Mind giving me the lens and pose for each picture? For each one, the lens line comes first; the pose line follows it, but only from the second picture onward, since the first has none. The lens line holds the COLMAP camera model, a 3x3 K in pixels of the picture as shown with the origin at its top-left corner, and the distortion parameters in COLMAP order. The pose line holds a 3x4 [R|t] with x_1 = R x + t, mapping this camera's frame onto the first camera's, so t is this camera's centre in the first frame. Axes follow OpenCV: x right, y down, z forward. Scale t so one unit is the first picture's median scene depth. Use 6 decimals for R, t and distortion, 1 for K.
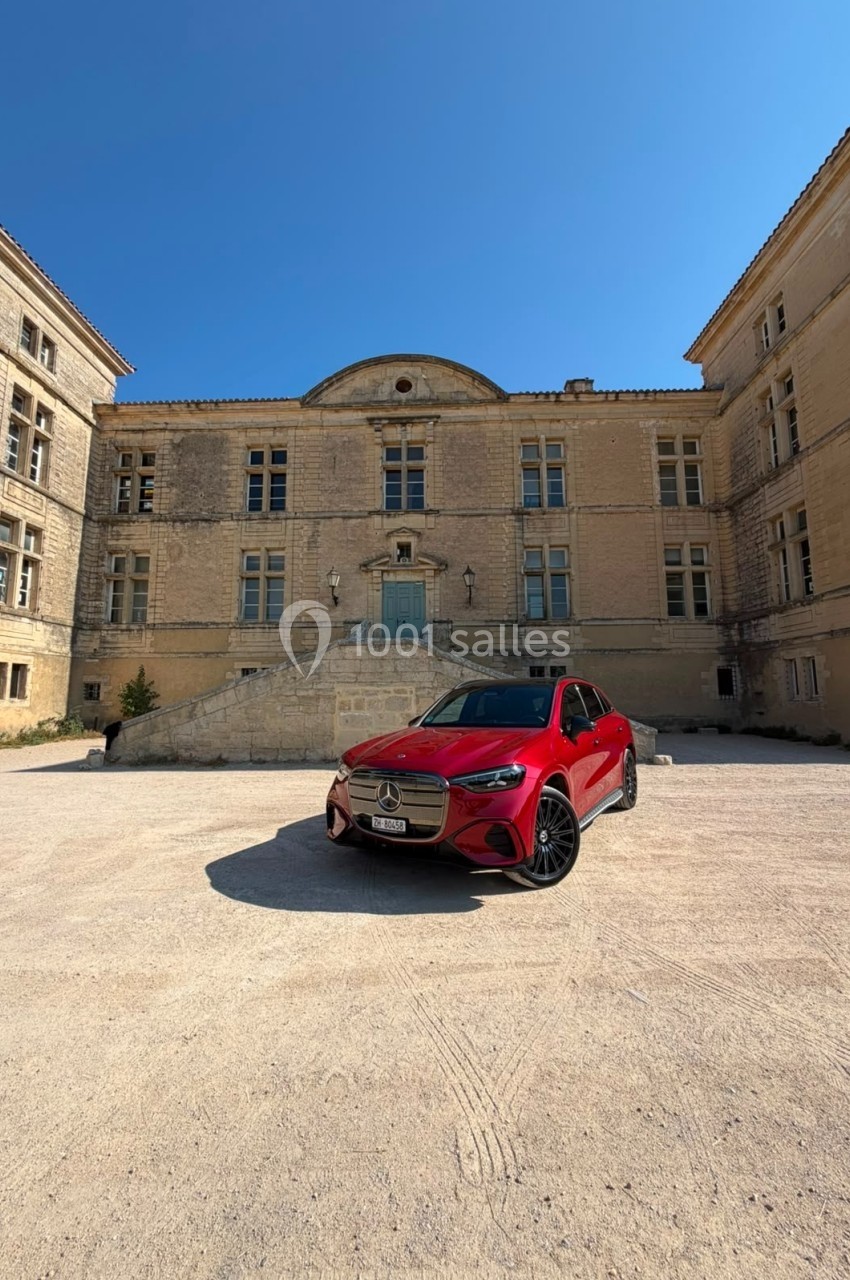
lens RADIAL K [[510.2, 0, 425.0], [0, 510.2, 640.0], [0, 0, 1]] dist [0.000463, 0.000041]
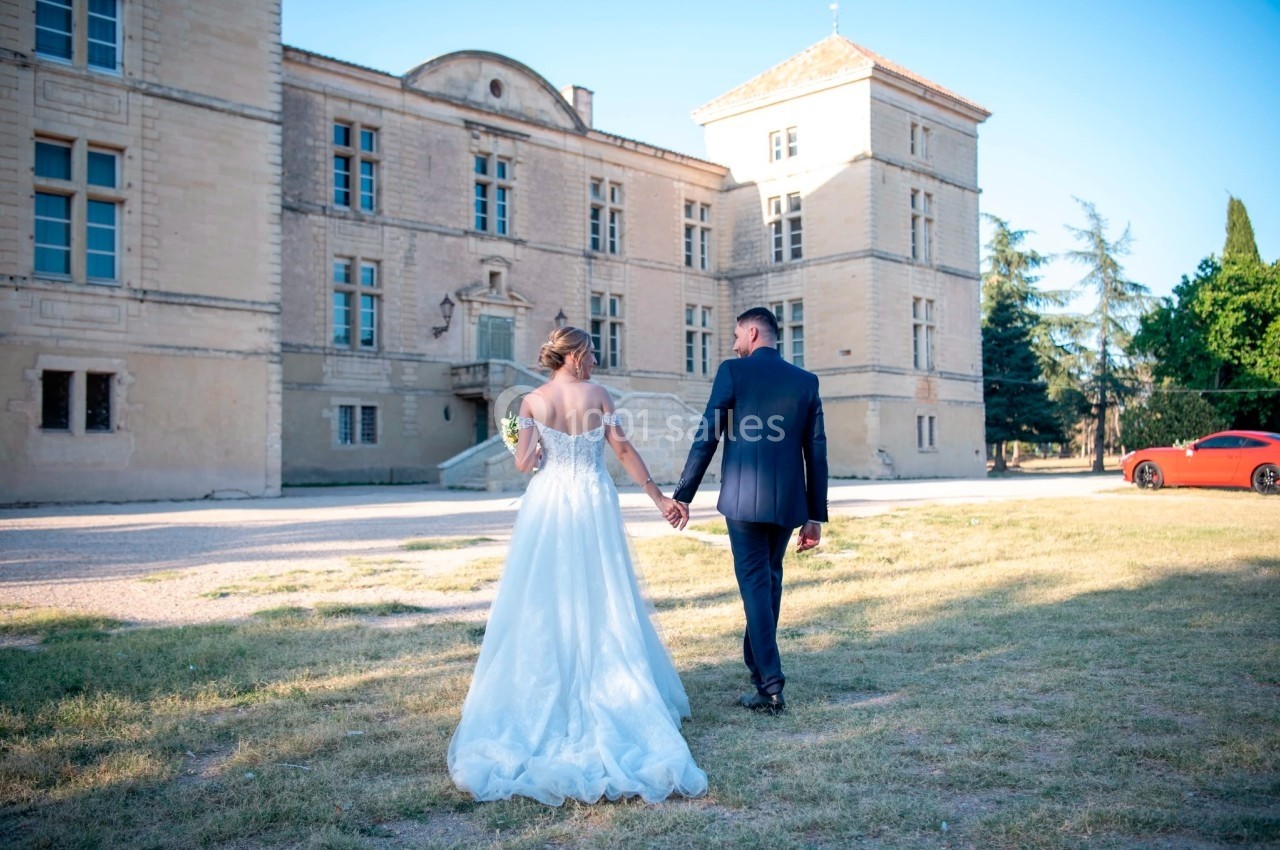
lens RADIAL K [[1121.7, 0, 640.0], [0, 1121.7, 425.0], [0, 0, 1]] dist [-0.002510, -0.001646]
pose [[0.685248, 0.026871, 0.727814, -1.288137], [-0.073143, 0.996806, 0.032063, -0.004818], [-0.724628, -0.075205, 0.685024, -0.551951]]
